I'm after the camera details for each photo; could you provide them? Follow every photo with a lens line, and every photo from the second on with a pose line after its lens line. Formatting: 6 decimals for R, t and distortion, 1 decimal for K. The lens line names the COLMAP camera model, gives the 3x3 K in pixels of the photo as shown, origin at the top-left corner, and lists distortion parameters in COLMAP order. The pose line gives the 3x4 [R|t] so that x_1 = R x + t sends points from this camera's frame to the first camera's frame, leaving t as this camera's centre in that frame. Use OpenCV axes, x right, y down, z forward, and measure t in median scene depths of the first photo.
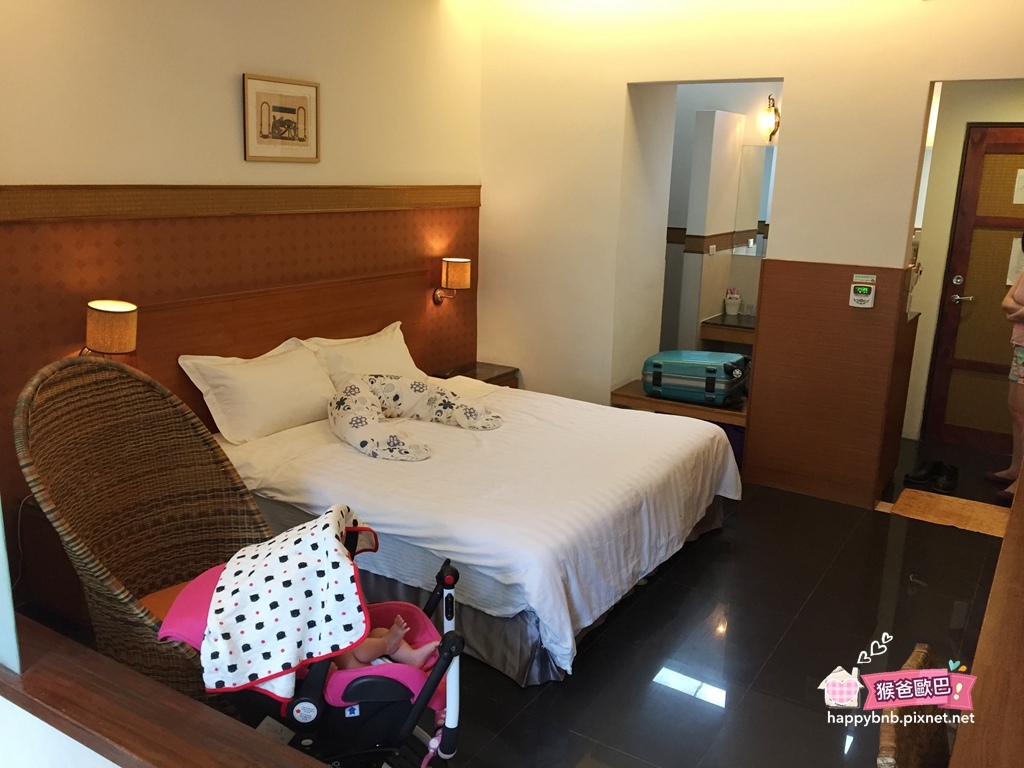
lens RADIAL K [[873.3, 0, 530.7], [0, 873.3, 383.1], [0, 0, 1]] dist [0.089287, -0.128735]
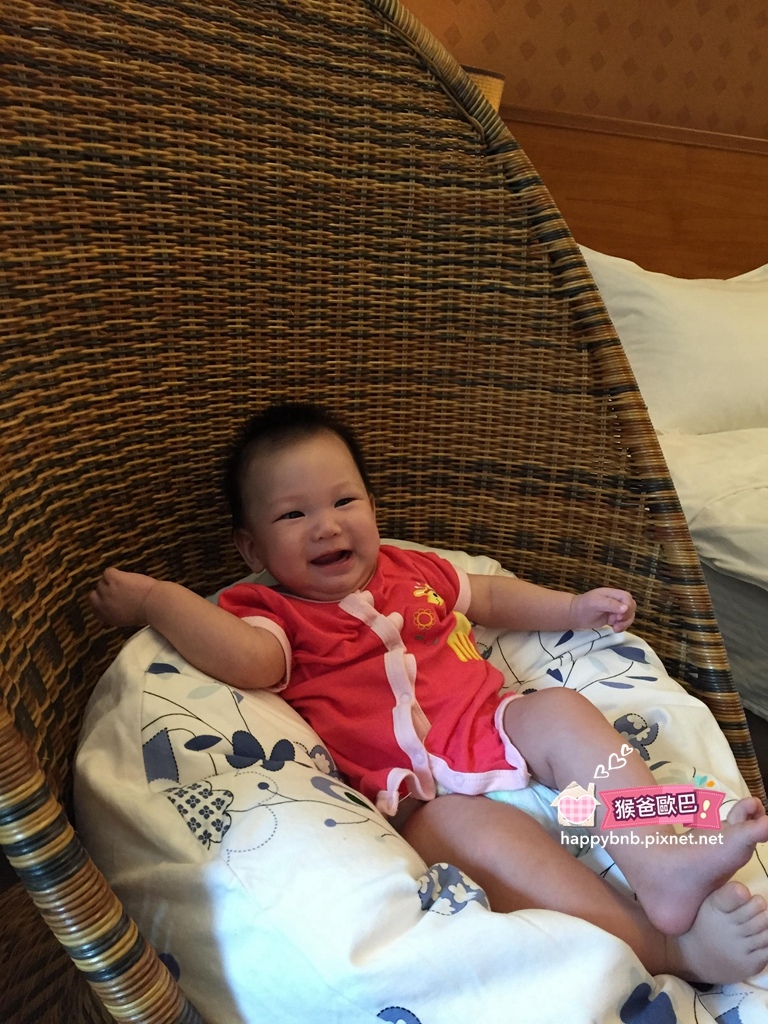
lens RADIAL K [[873.3, 0, 384.0], [0, 873.3, 512.0], [0, 0, 1]] dist [0.089287, -0.128735]
pose [[0.835587, 0.216085, -0.505076, -0.252818], [-0.187808, 0.976359, 0.107007, 0.113293], [0.516258, 0.005443, 0.856416, 0.693240]]
